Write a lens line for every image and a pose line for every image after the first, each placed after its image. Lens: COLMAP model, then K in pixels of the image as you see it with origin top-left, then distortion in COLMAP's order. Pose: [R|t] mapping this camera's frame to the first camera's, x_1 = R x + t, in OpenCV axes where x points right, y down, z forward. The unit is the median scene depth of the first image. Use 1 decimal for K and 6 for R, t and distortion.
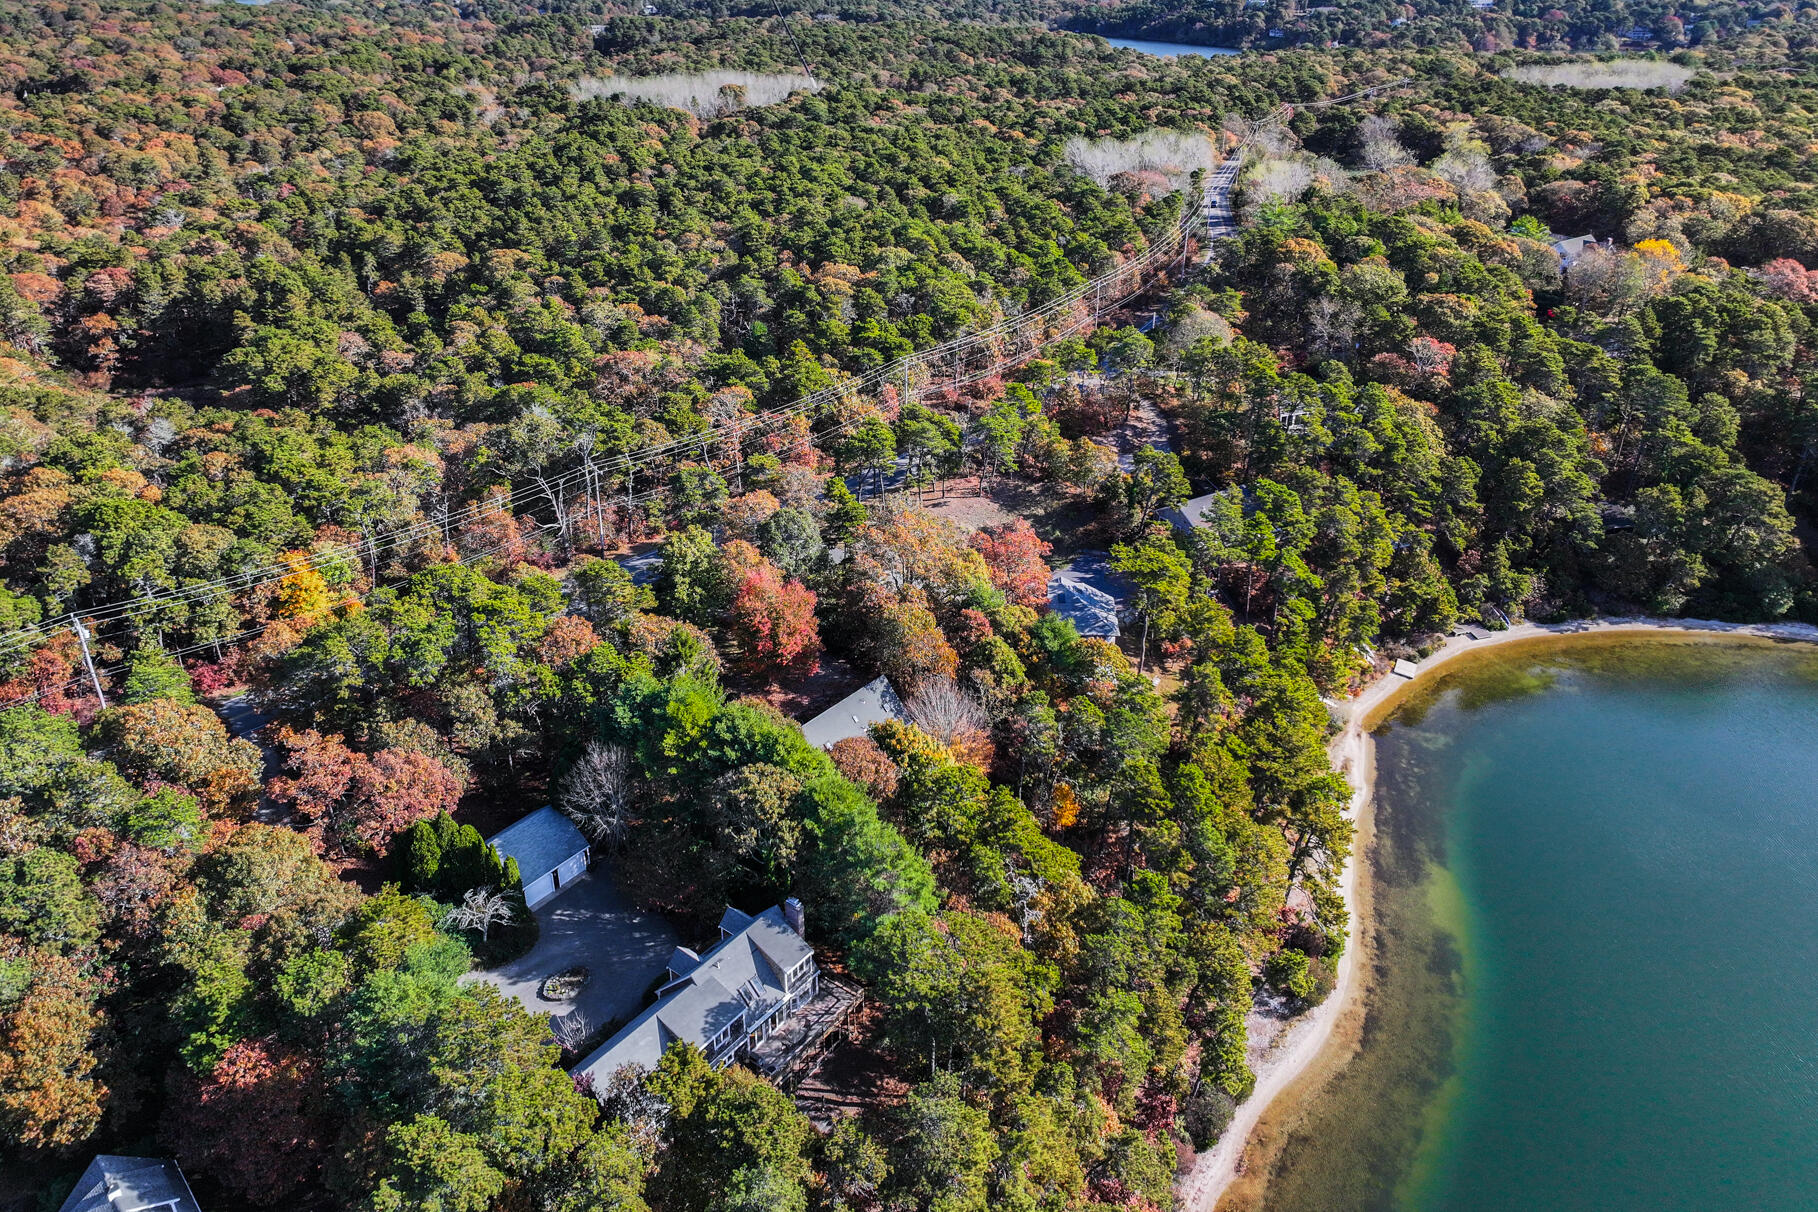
lens RADIAL K [[1279.0, 0, 912.6], [0, 1279.0, 526.8], [0, 0, 1]] dist [0.002292, 0.014691]
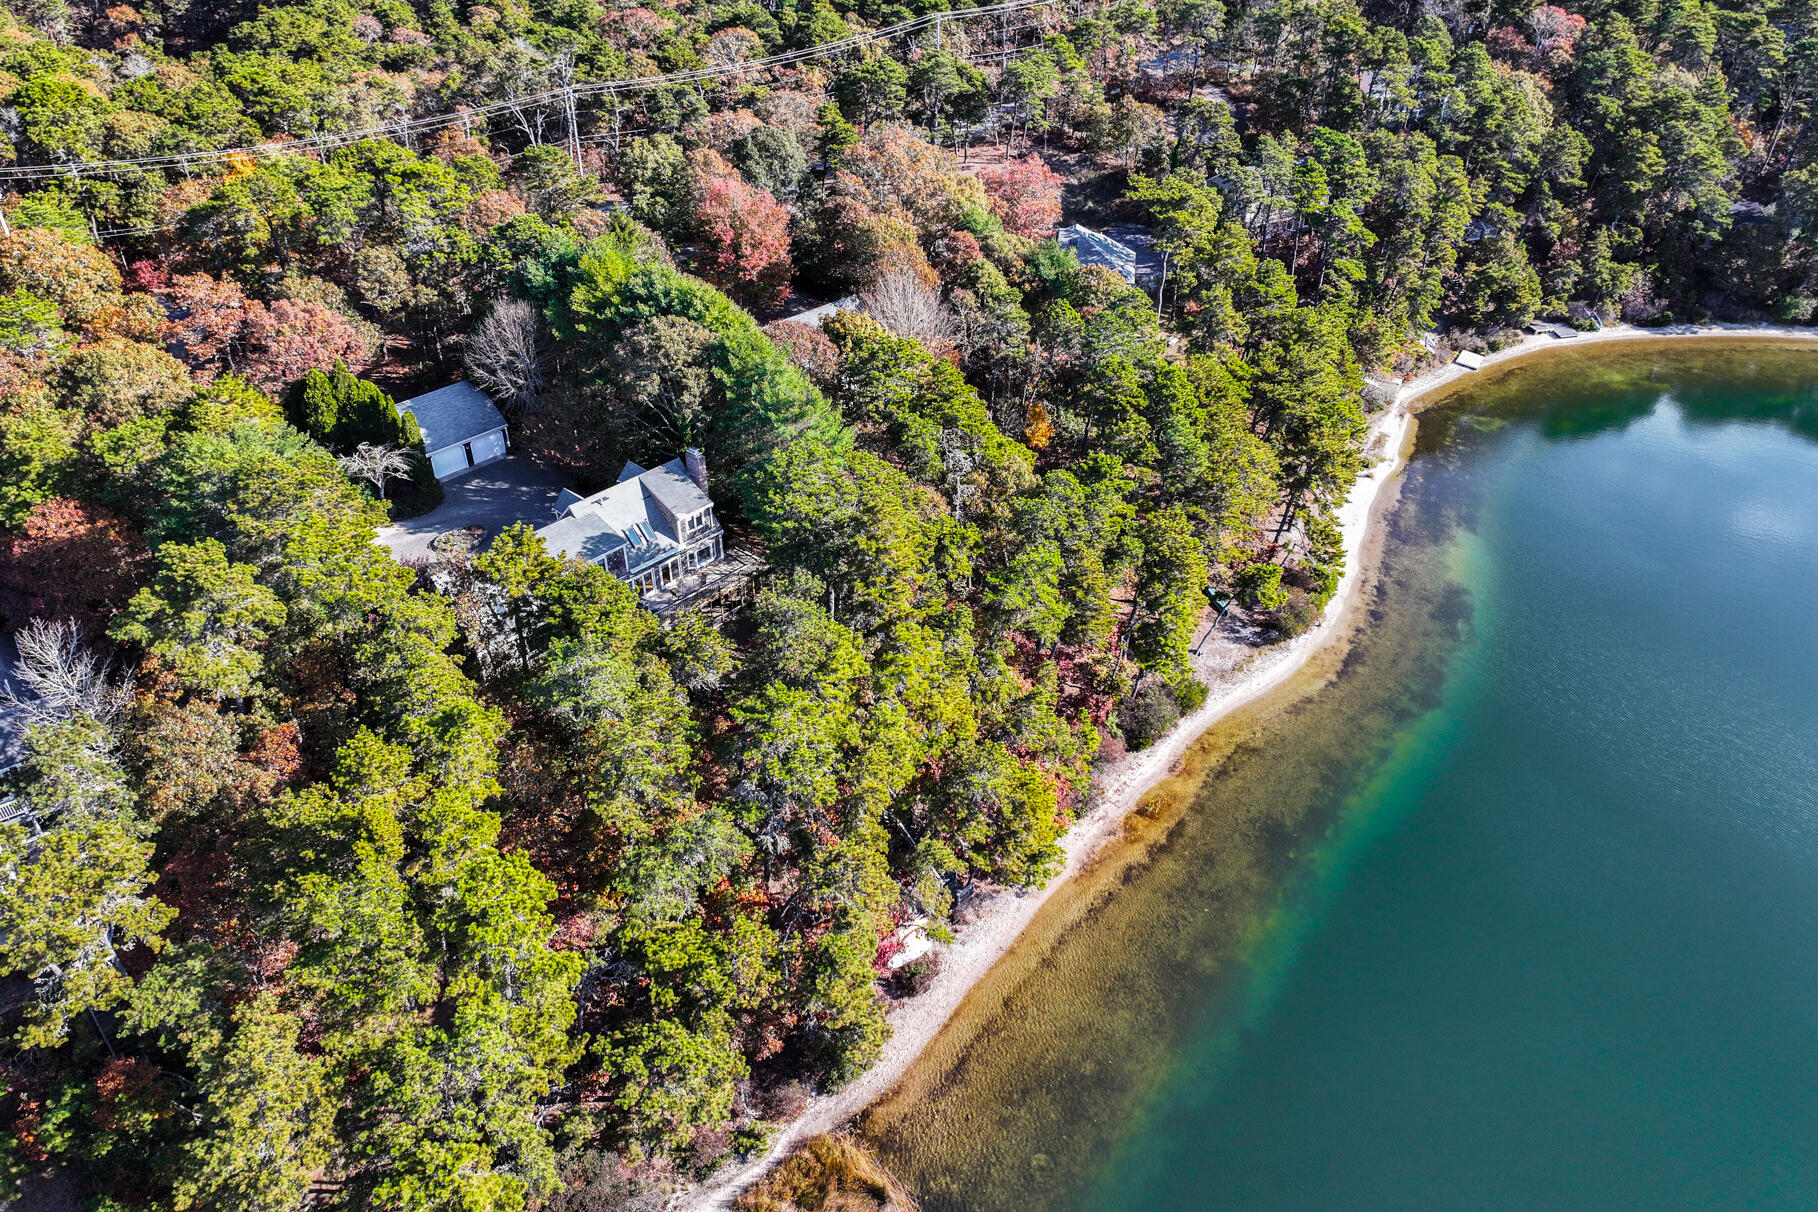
lens RADIAL K [[1279.0, 0, 913.1], [0, 1279.0, 603.9], [0, 0, 1]] dist [0.002292, 0.014691]
pose [[0.995120, 0.051335, -0.084268, 0.105950], [-0.036939, 0.985721, 0.164283, 0.182825], [0.091499, -0.160369, 0.982807, 0.082299]]
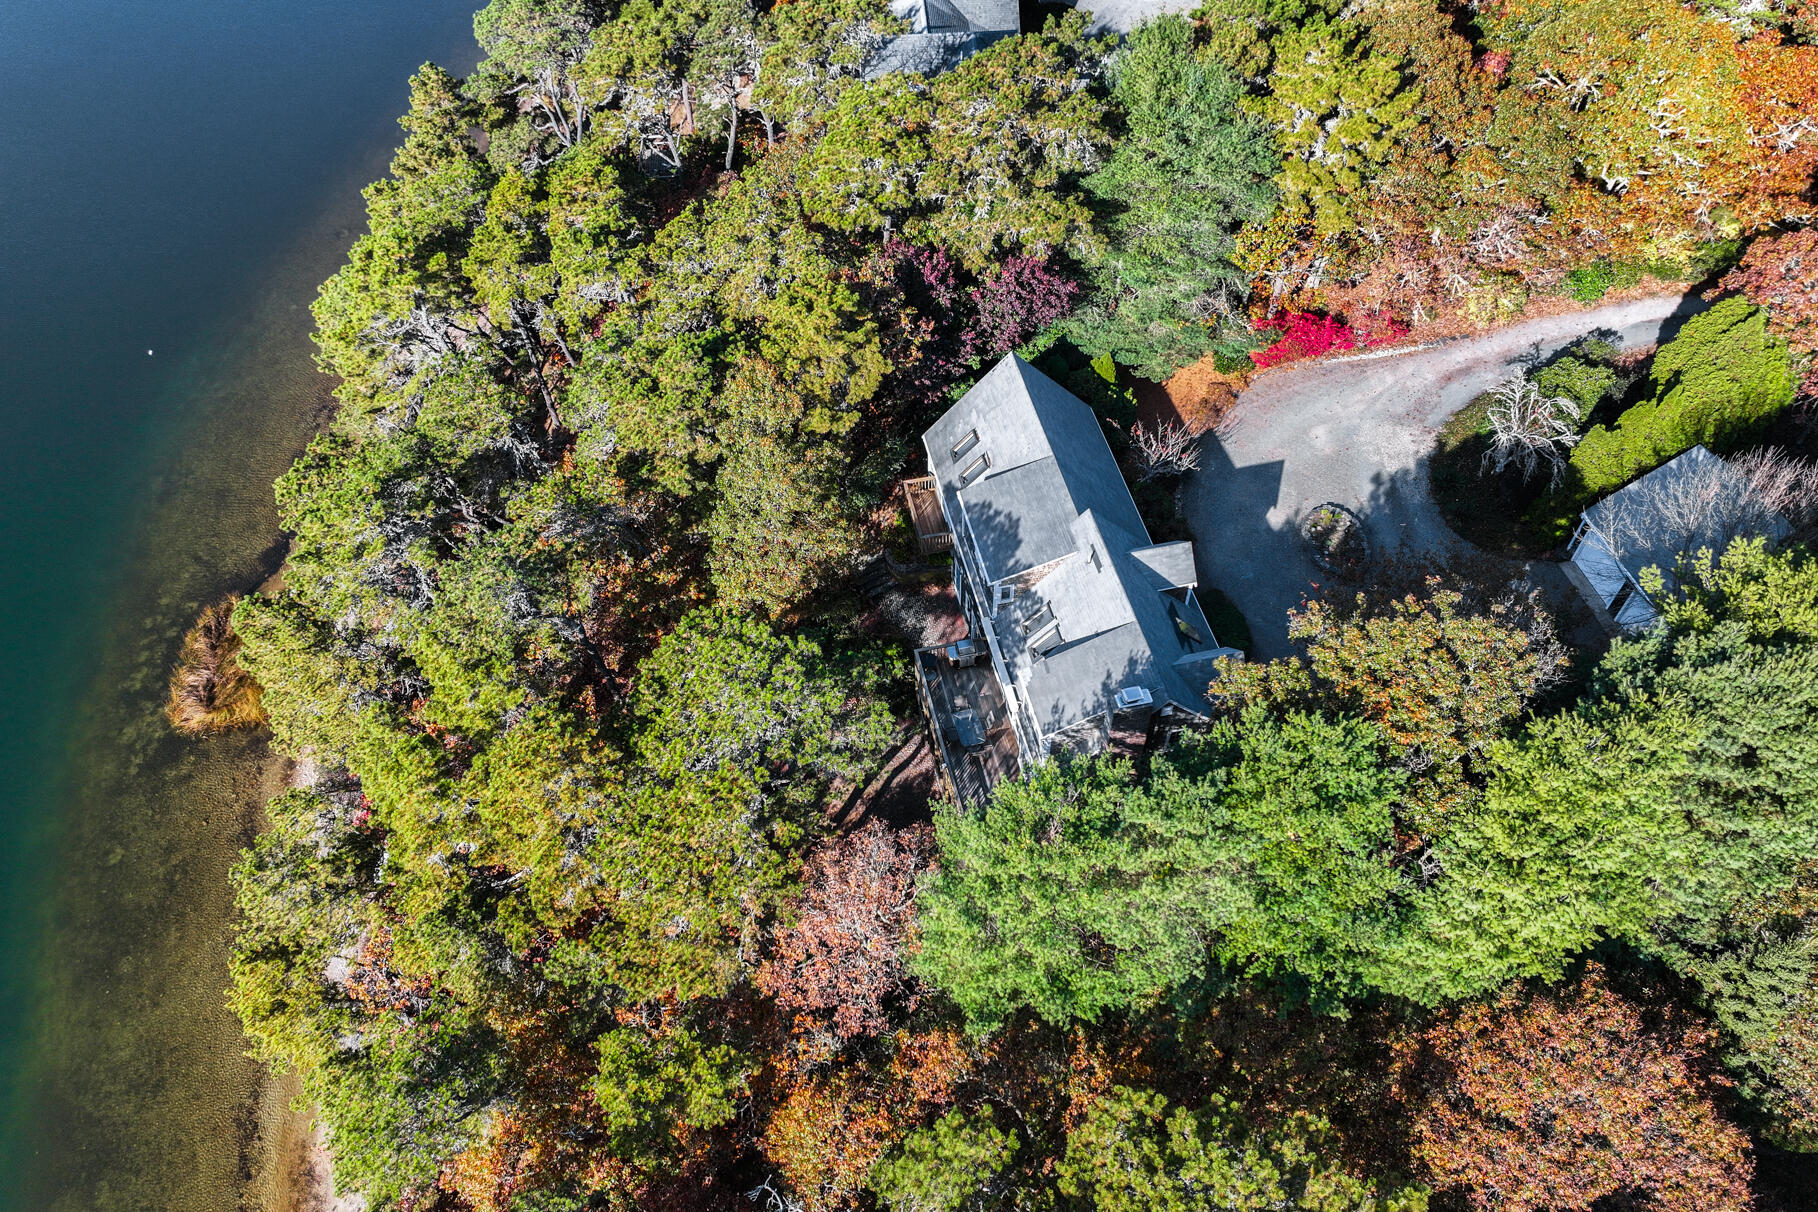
lens RADIAL K [[1279.0, 0, 916.8], [0, 1279.0, 669.9], [0, 0, 1]] dist [0.002292, 0.014691]
pose [[-0.646139, 0.608935, -0.460112, 0.109347], [-0.315537, 0.335791, 0.887514, -0.052183], [0.694940, 0.718639, -0.024826, 0.711230]]
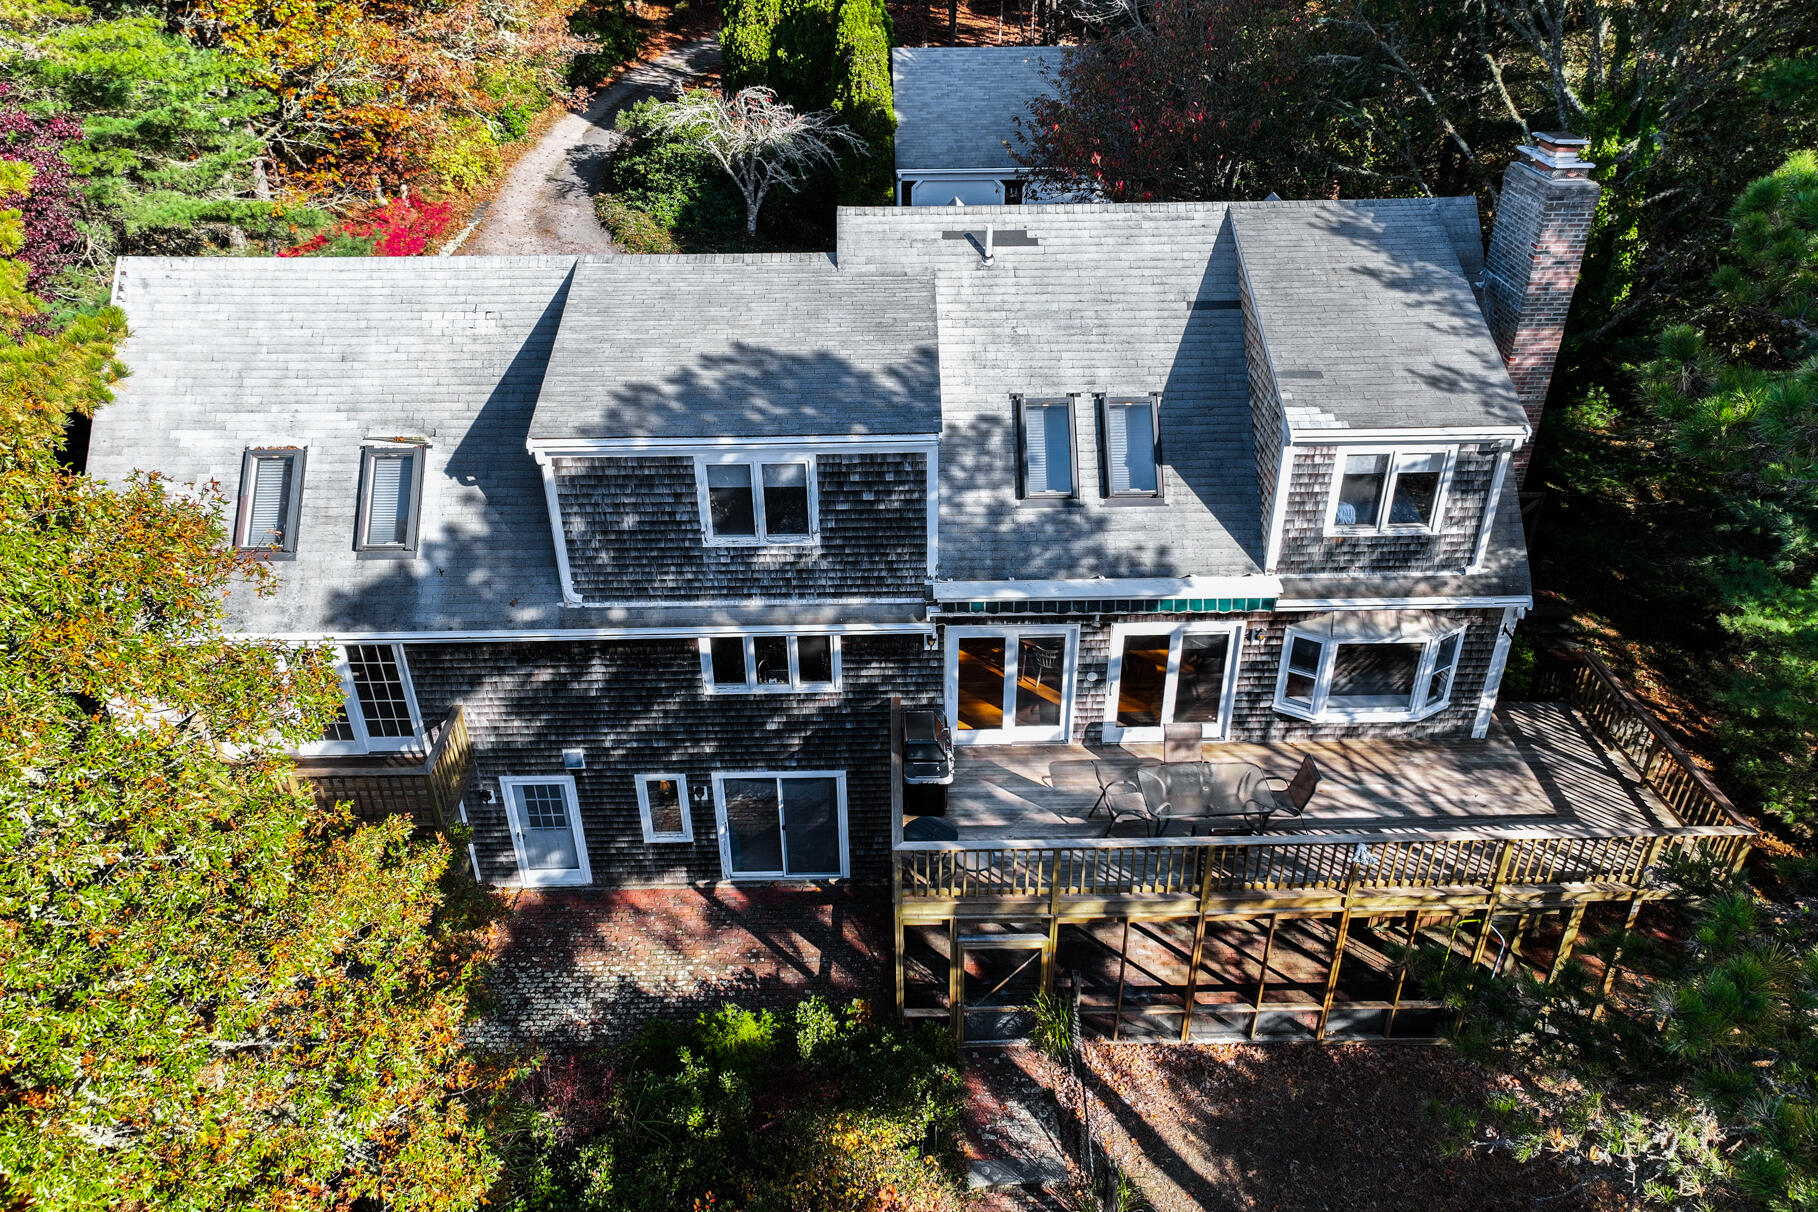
lens RADIAL K [[1279.0, 0, 903.7], [0, 1279.0, 595.3], [0, 0, 1]] dist [0.002292, 0.014691]
pose [[0.616240, 0.397196, -0.680061, -0.005911], [-0.320380, 0.915258, 0.244252, 0.248378], [0.719447, 0.067360, 0.691273, 0.614855]]
